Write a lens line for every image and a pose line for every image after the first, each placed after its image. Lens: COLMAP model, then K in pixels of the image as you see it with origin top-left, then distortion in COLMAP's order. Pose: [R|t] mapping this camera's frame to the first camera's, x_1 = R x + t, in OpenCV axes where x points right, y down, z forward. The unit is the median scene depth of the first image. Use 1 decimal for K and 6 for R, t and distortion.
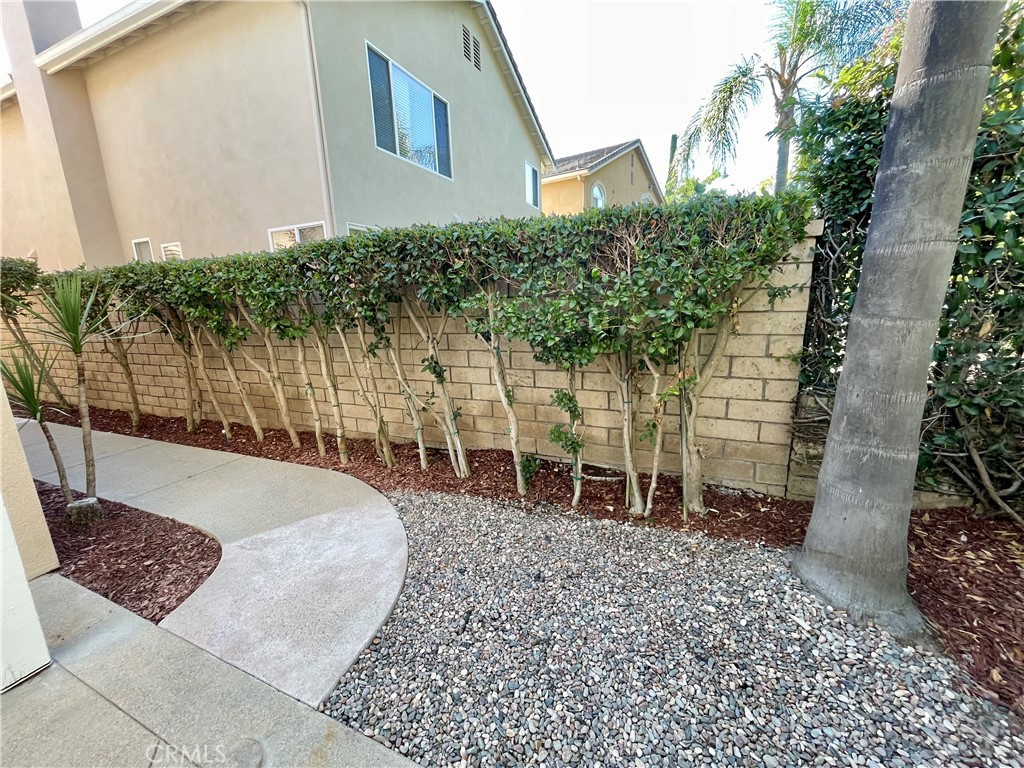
lens RADIAL K [[417.6, 0, 511.1], [0, 417.6, 386.3], [0, 0, 1]] dist [-0.000431, 0.000060]
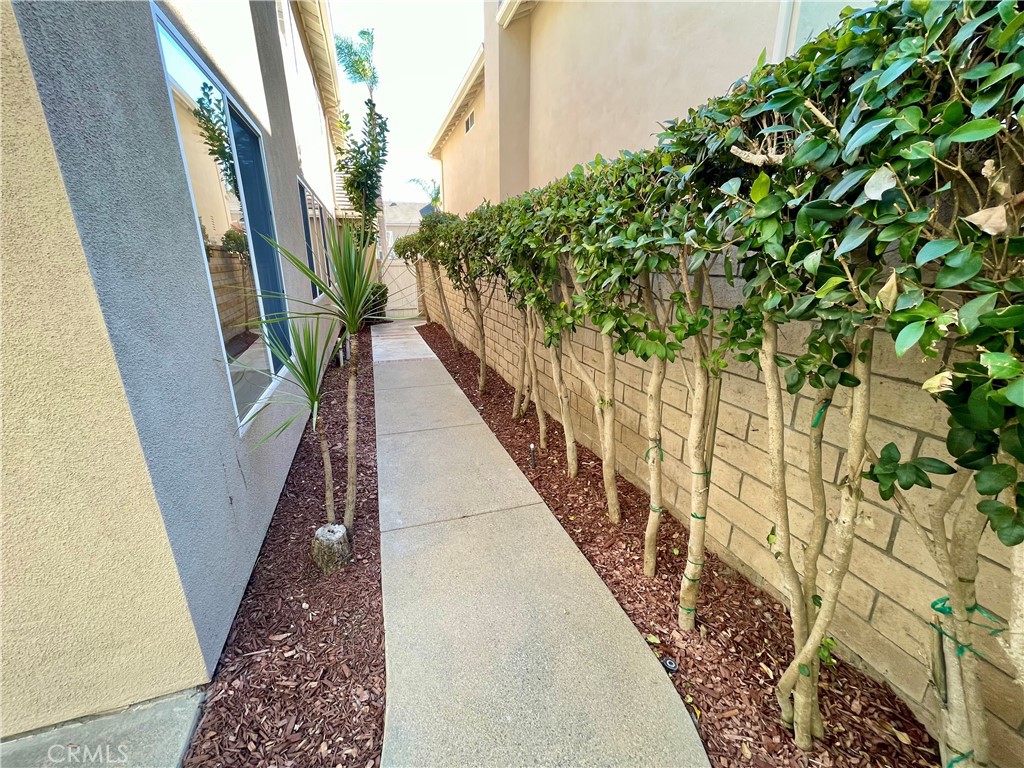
lens RADIAL K [[413.2, 0, 507.1], [0, 413.2, 378.4], [0, 0, 1]] dist [-0.003218, -0.000005]
pose [[0.659408, 0.244103, -0.711052, -0.326044], [-0.184164, 0.969449, 0.162023, -0.147619], [0.728879, 0.024111, 0.684218, 0.646779]]
